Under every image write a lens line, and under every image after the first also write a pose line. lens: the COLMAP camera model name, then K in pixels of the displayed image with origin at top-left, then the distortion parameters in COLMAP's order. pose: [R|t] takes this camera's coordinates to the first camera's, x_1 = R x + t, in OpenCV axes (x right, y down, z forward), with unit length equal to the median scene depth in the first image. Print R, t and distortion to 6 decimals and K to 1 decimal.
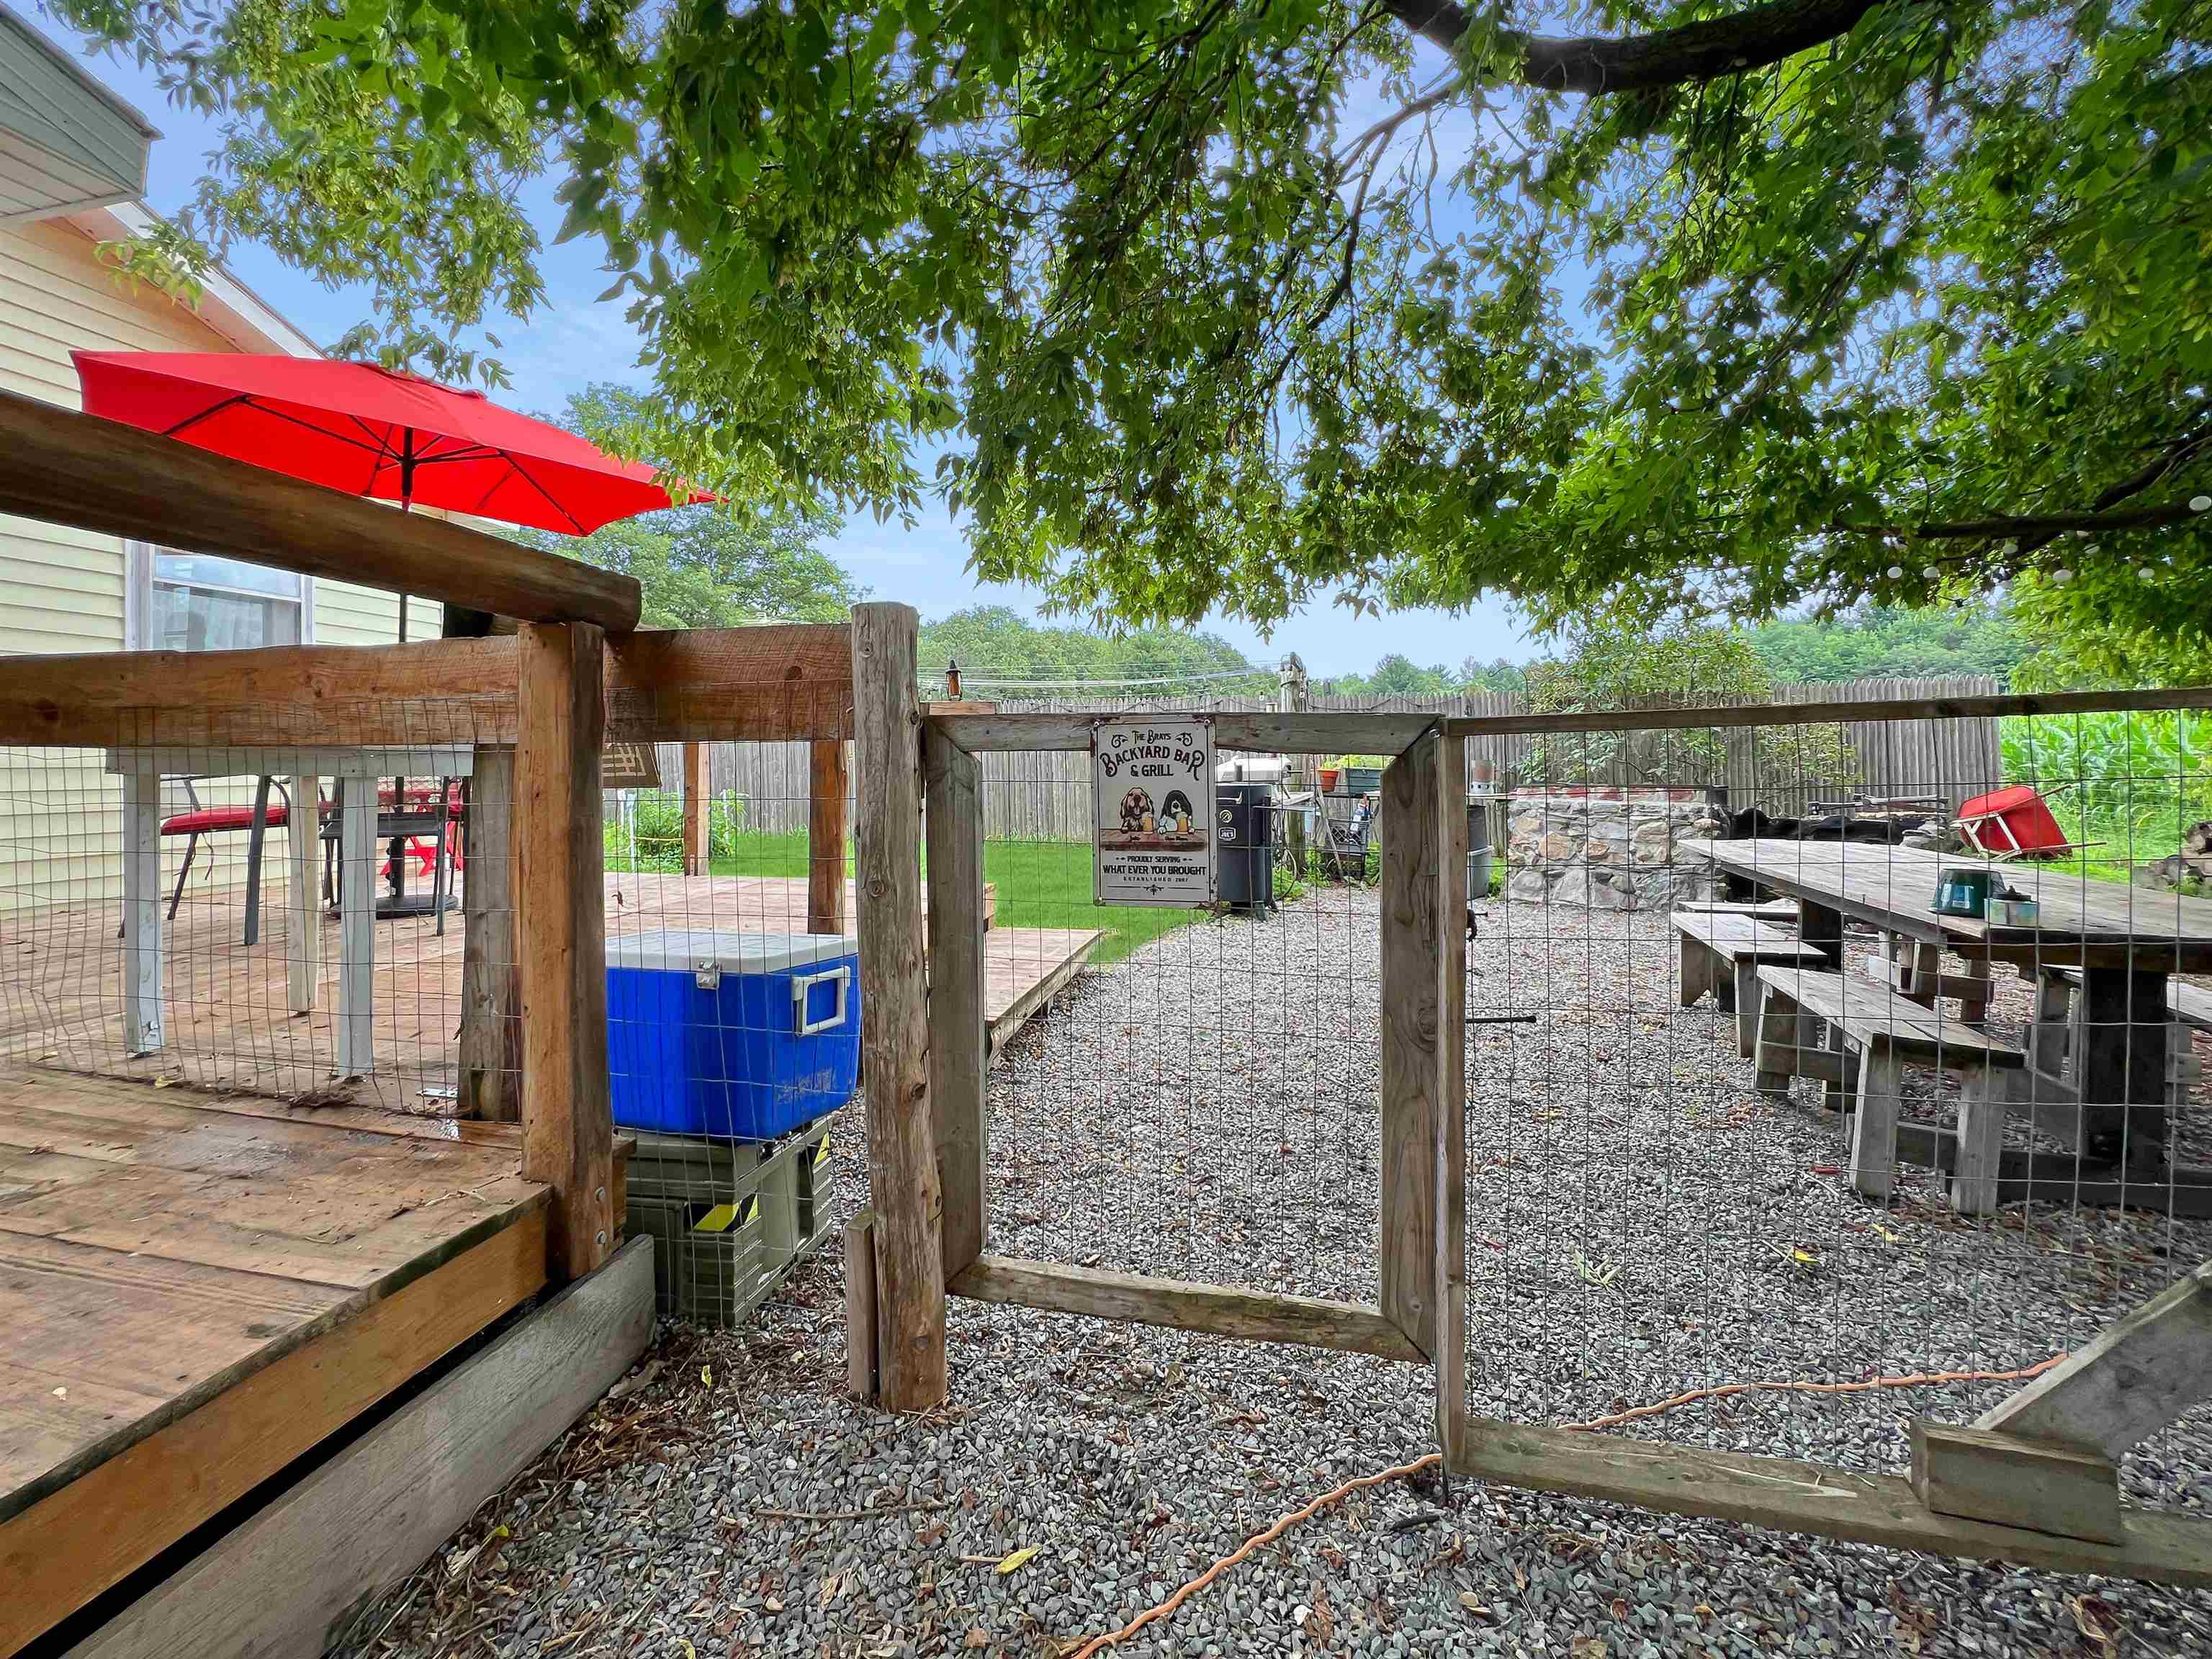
lens RADIAL K [[916.9, 0, 1100.9], [0, 916.9, 771.8], [0, 0, 1]] dist [-0.000180, -0.000309]
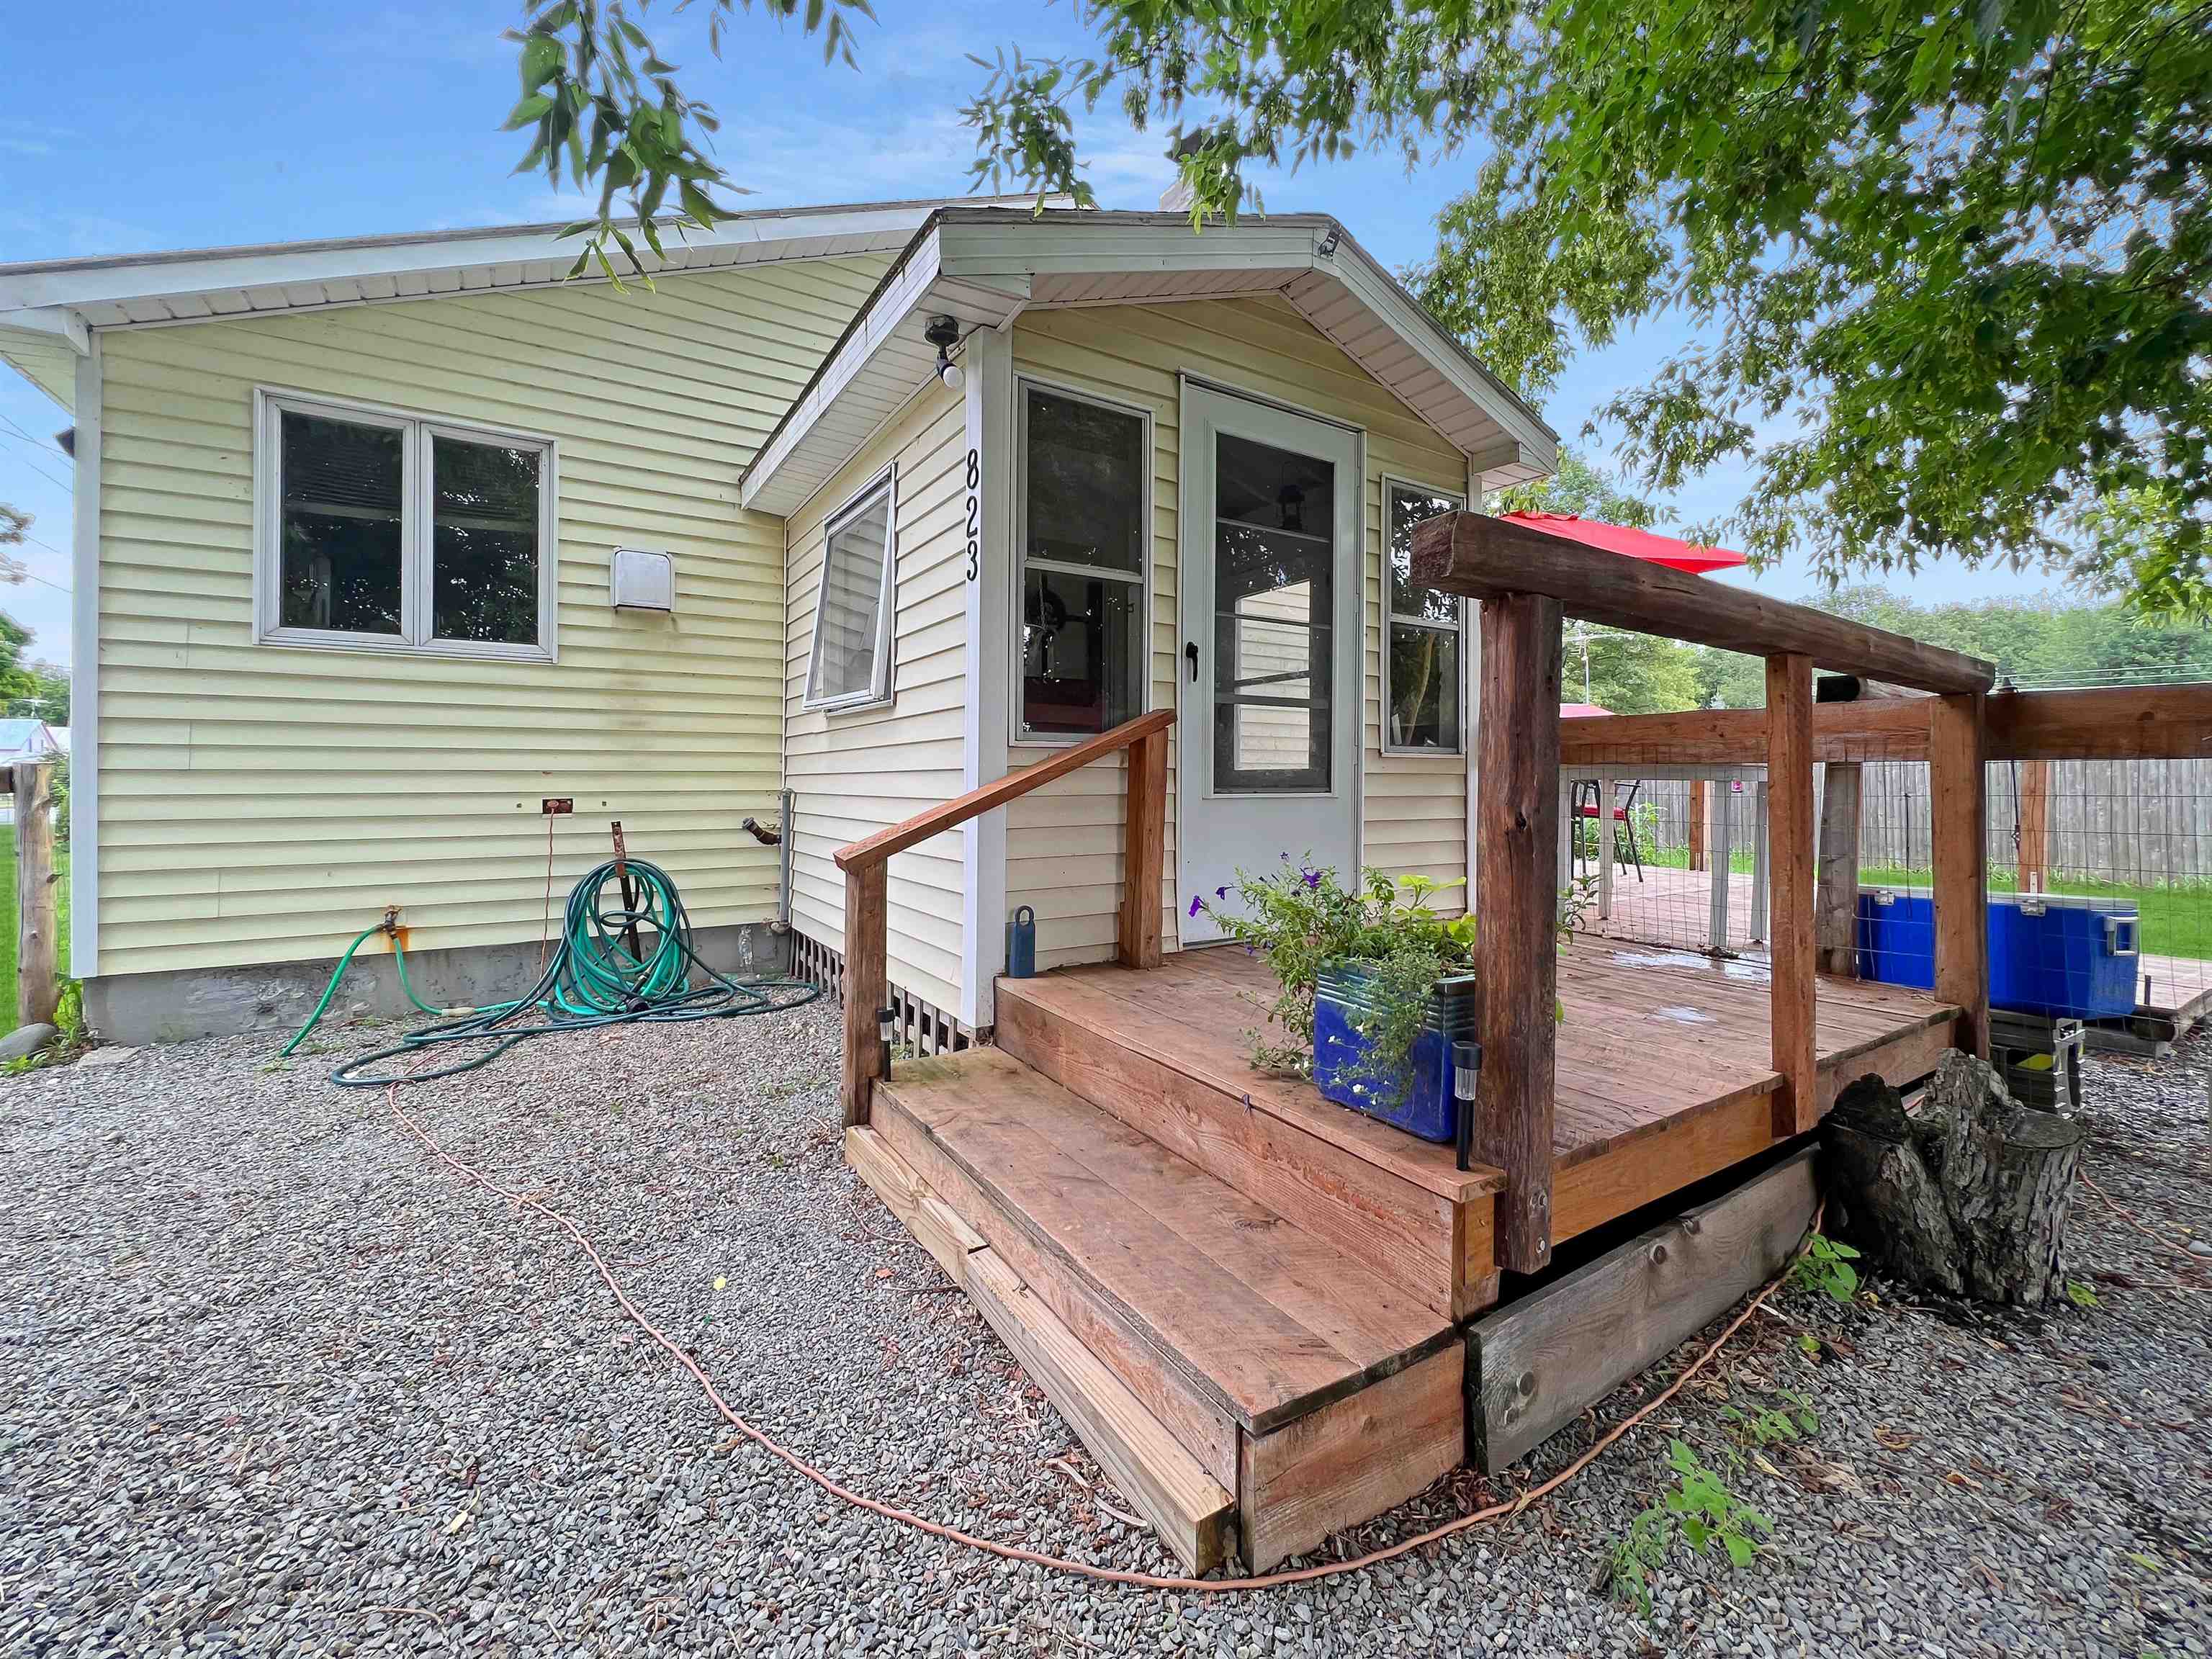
lens RADIAL K [[916.9, 0, 1100.9], [0, 916.9, 771.8], [0, 0, 1]] dist [-0.000180, -0.000309]
pose [[0.703820, 0.008593, -0.710326, -2.840636], [-0.022191, 0.999705, -0.009895, 0.257682], [0.710031, 0.022727, 0.703803, -8.221097]]
